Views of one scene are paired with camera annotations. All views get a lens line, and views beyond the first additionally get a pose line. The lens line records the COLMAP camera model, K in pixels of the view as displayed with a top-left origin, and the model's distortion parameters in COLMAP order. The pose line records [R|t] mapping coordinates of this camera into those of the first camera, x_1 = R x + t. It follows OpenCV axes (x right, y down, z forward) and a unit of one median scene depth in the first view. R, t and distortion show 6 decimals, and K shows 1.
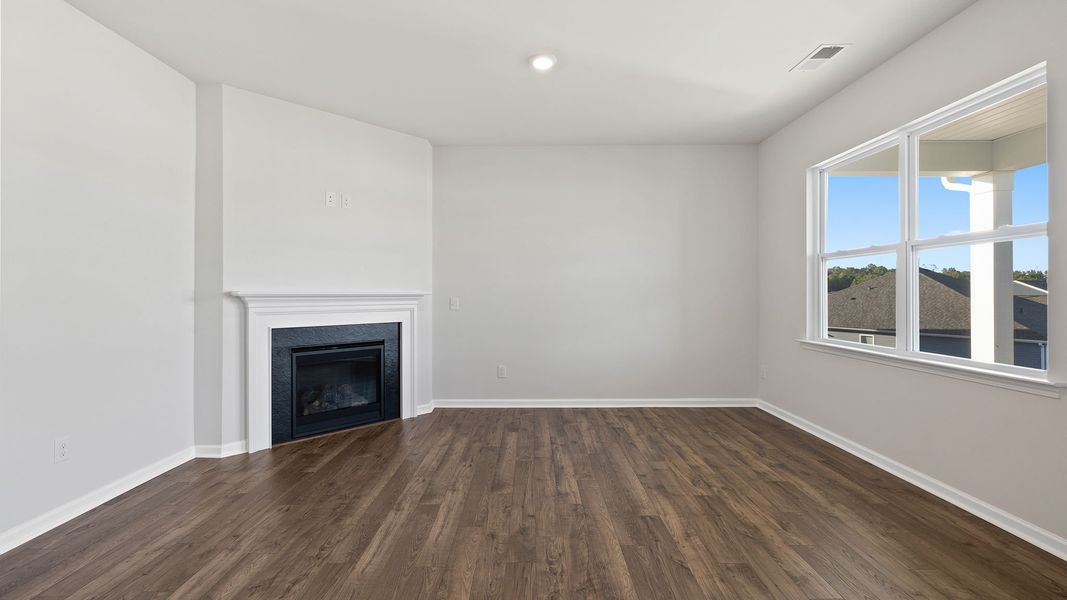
lens RADIAL K [[450.7, 0, 526.9], [0, 450.7, 293.3], [0, 0, 1]] dist [0.000264, 0.001098]
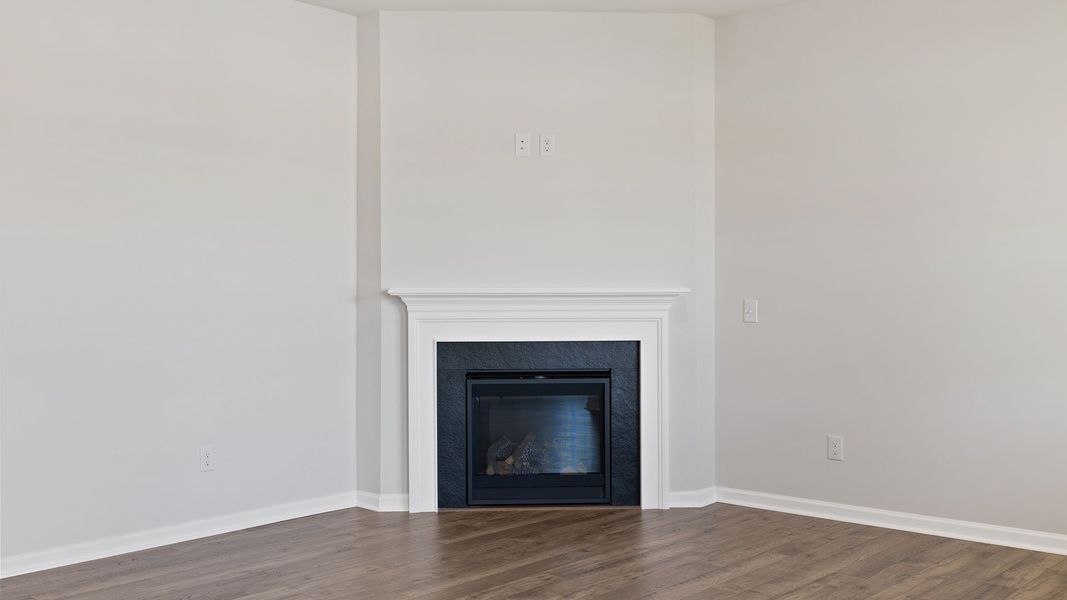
lens RADIAL K [[1026.9, 0, 527.9], [0, 1026.9, 306.4], [0, 0, 1]] dist [0.000117, 0.000000]
pose [[0.749346, 0.007362, -0.662137, 0.624633], [0.000685, 0.999929, 0.011893, 0.004418], [0.662178, -0.009366, 0.749288, -0.108174]]
